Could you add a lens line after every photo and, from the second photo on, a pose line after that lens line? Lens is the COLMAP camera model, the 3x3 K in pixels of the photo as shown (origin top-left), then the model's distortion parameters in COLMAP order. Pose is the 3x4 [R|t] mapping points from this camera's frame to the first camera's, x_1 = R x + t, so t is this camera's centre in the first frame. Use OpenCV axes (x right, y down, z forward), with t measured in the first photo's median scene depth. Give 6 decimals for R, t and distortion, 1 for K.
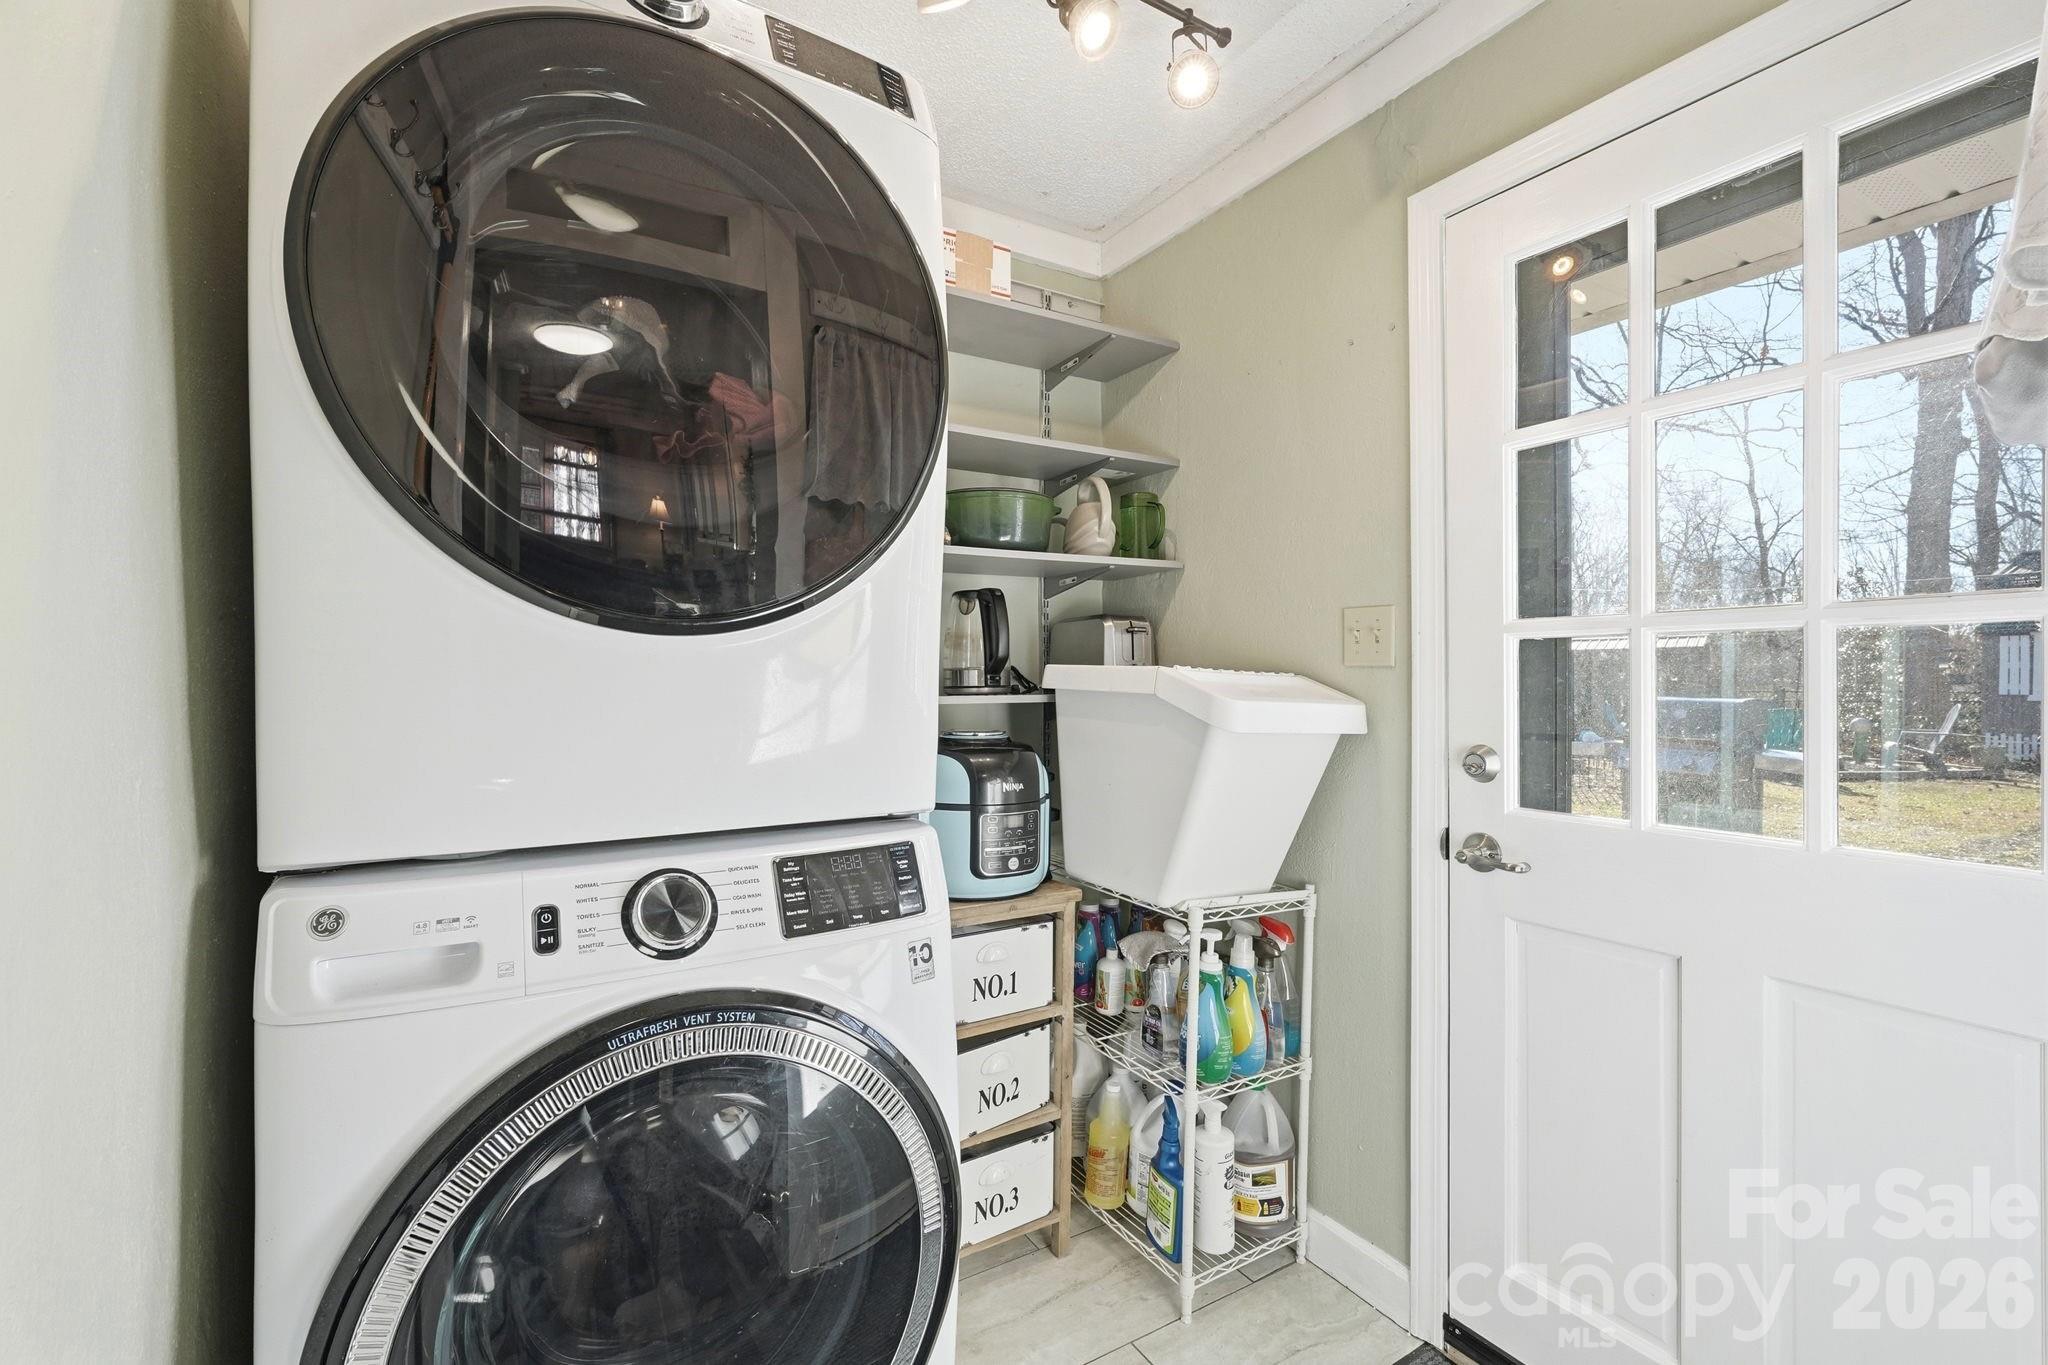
lens RADIAL K [[872.9, 0, 1024.0], [0, 872.9, 682.5], [0, 0, 1]] dist [0.002845, 0.000258]
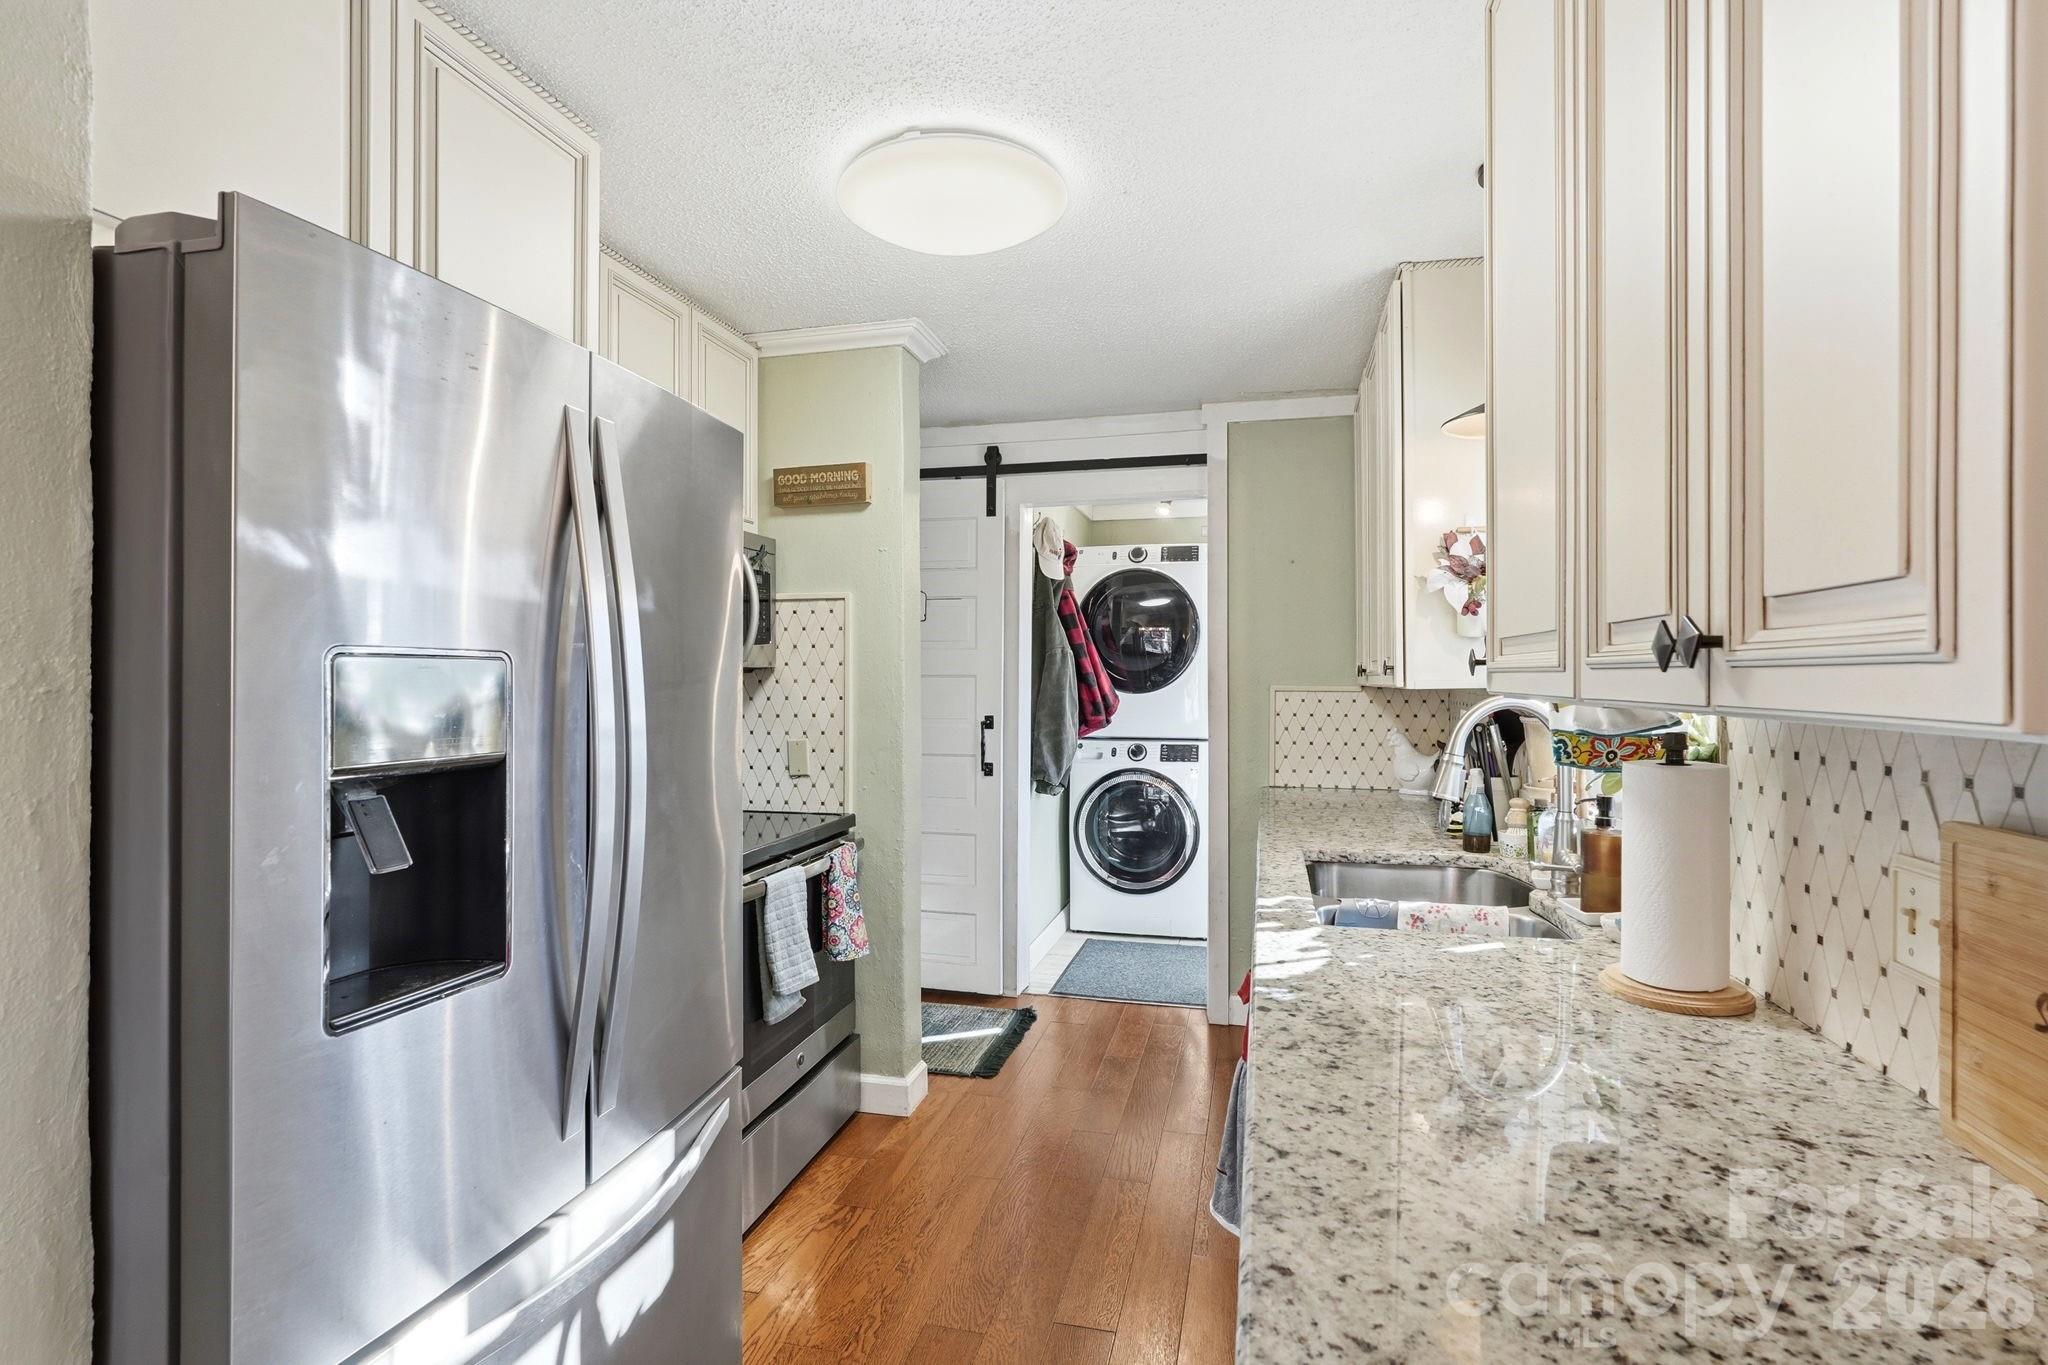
lens RADIAL K [[952.2, 0, 1019.7], [0, 952.2, 680.2], [0, 0, 1]] dist [-0.004540, 0.000115]
pose [[0.688304, 0.004778, -0.725407, 2.676183], [-0.007157, 0.999974, -0.000205, -0.107936], [0.725387, 0.005333, 0.688321, -2.772859]]
